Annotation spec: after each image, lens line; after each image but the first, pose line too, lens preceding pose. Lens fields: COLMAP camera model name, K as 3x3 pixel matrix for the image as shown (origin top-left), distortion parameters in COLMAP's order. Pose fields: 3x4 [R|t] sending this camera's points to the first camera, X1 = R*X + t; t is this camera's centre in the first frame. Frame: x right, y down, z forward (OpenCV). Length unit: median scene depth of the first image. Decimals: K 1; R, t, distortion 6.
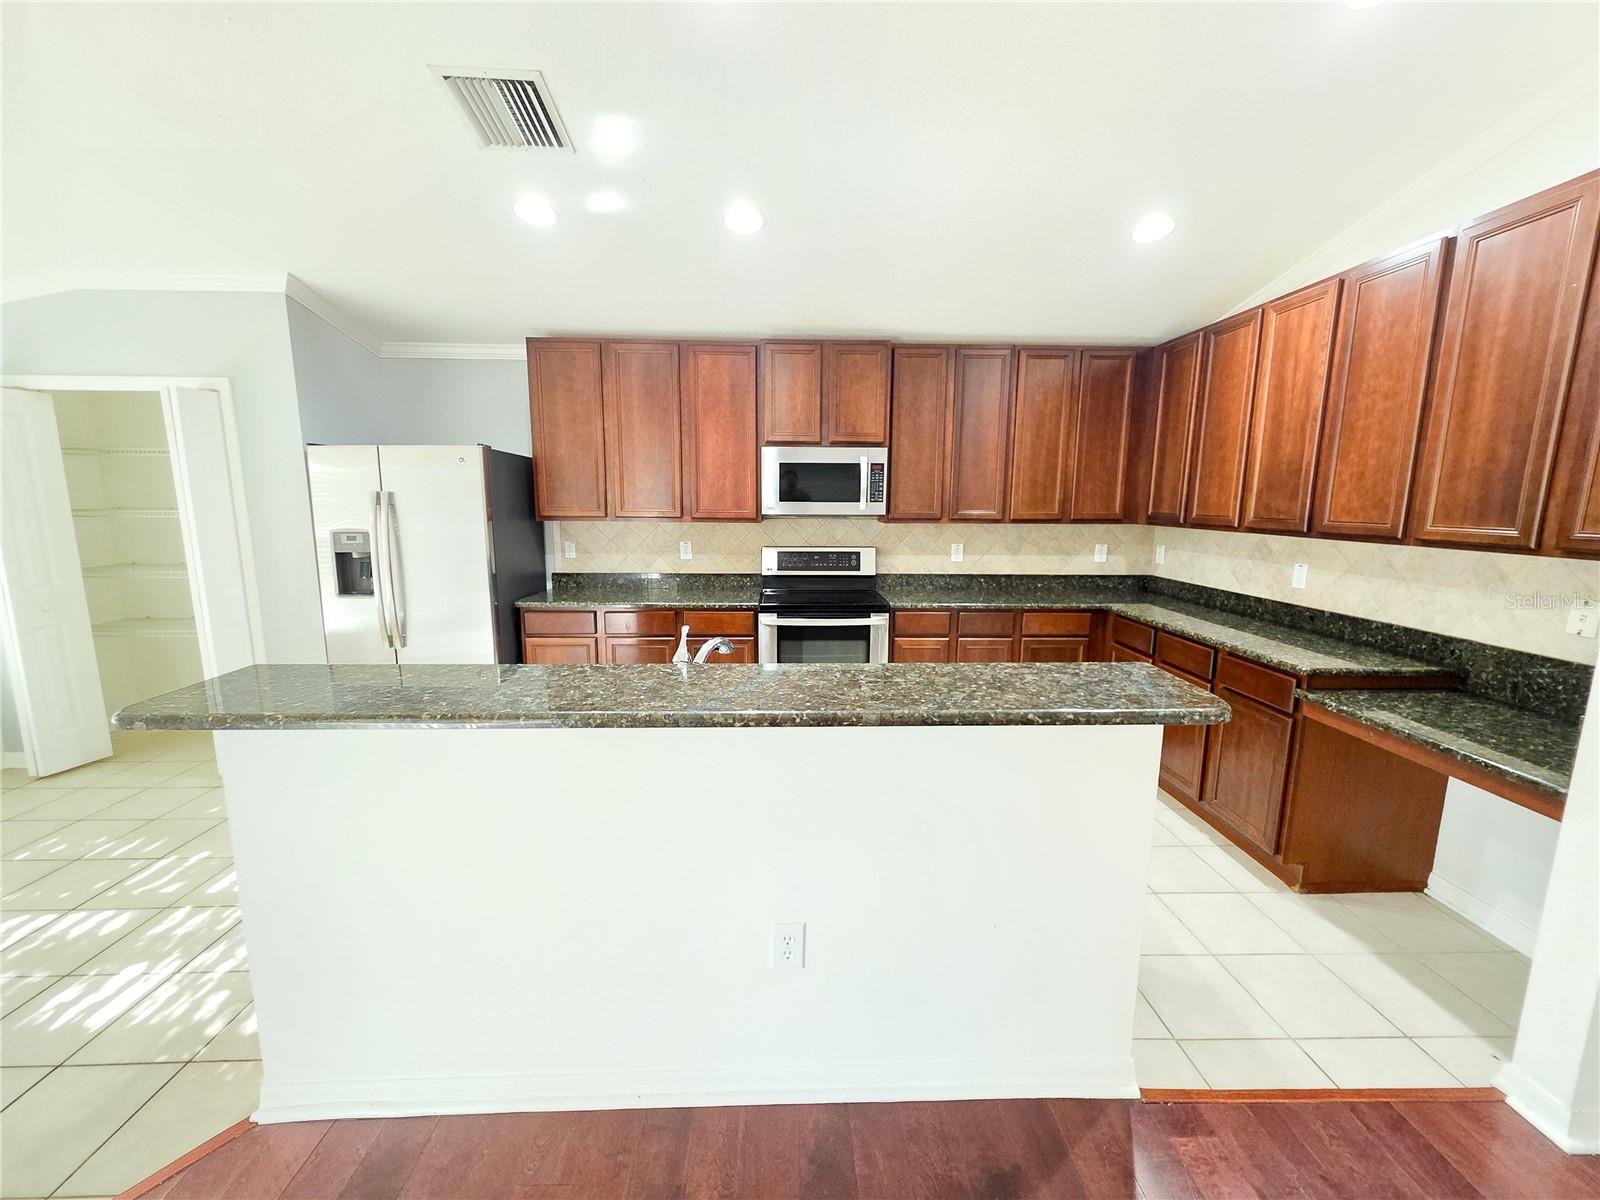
lens RADIAL K [[639.1, 0, 804.3], [0, 639.1, 606.5], [0, 0, 1]] dist [0.000526, -0.004202]
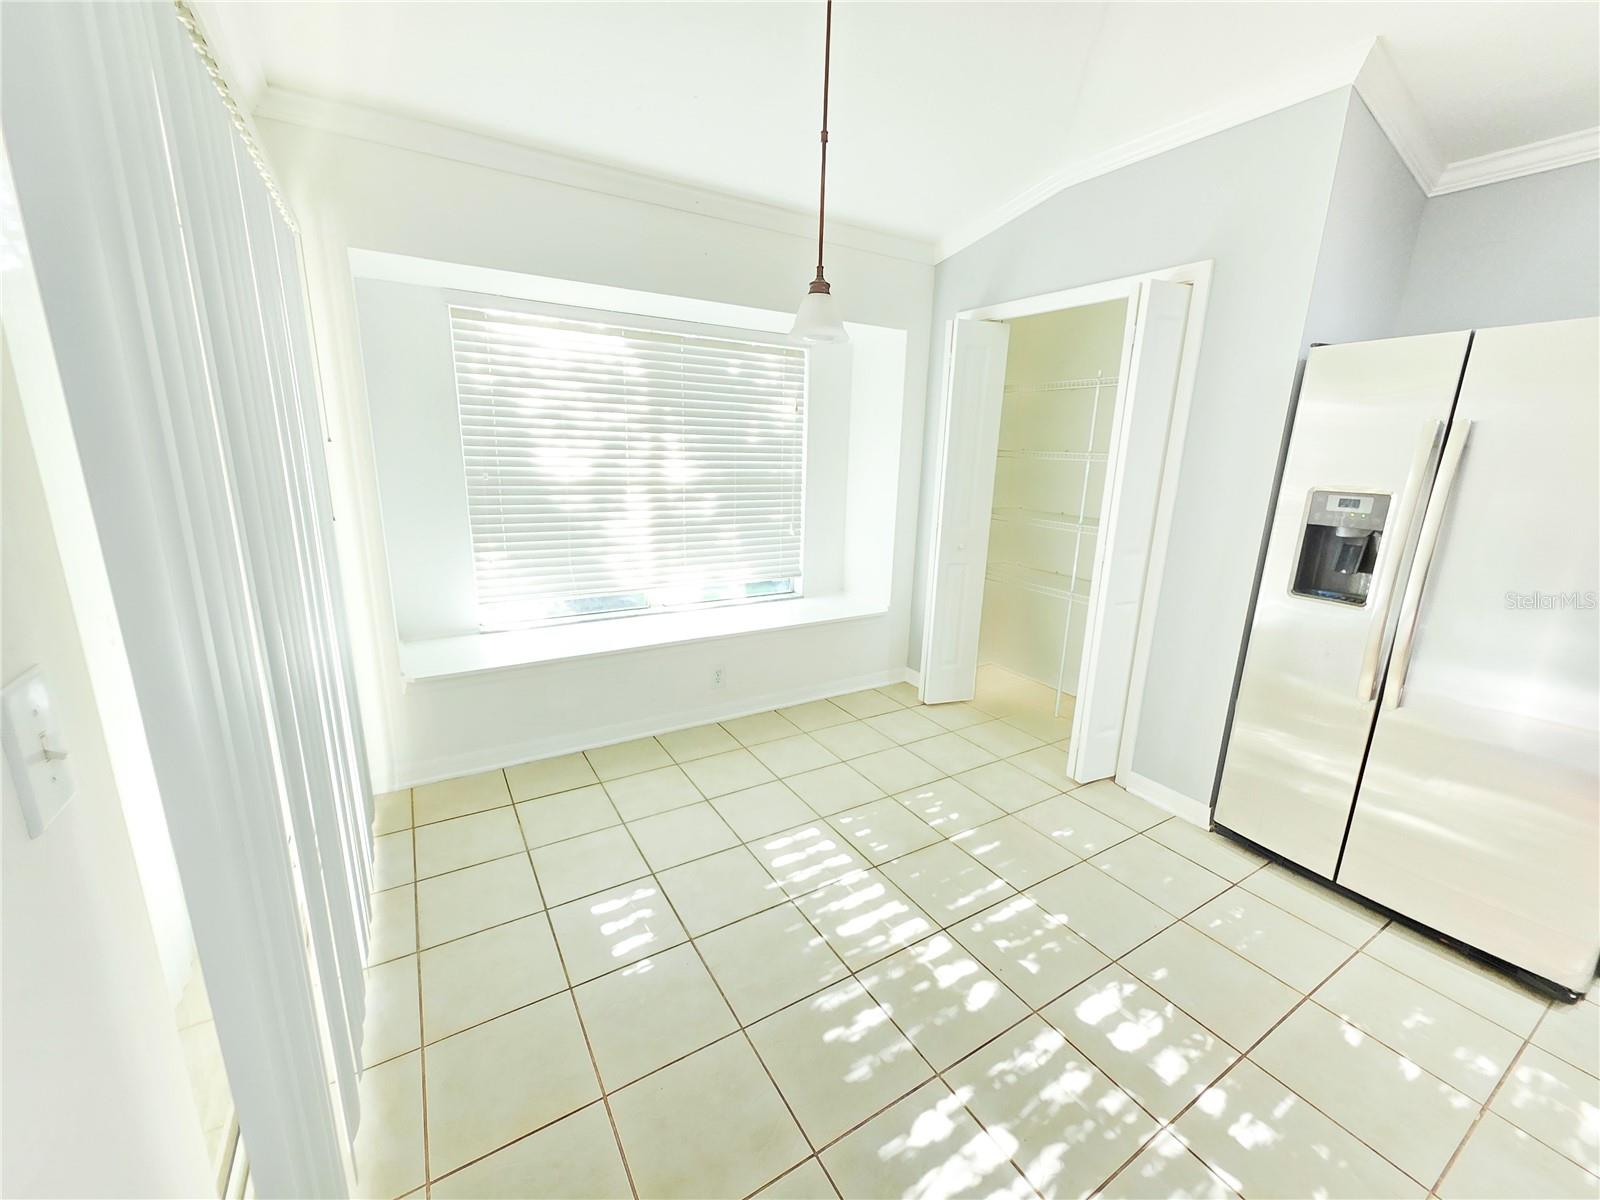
lens RADIAL K [[639.1, 0, 804.3], [0, 639.1, 606.5], [0, 0, 1]] dist [0.000526, -0.004202]
pose [[0.486499, 0.219058, -0.845774, -0.444918], [-0.160897, 0.973964, 0.159709, -0.027808], [0.858738, 0.058384, 0.509078, 0.278421]]
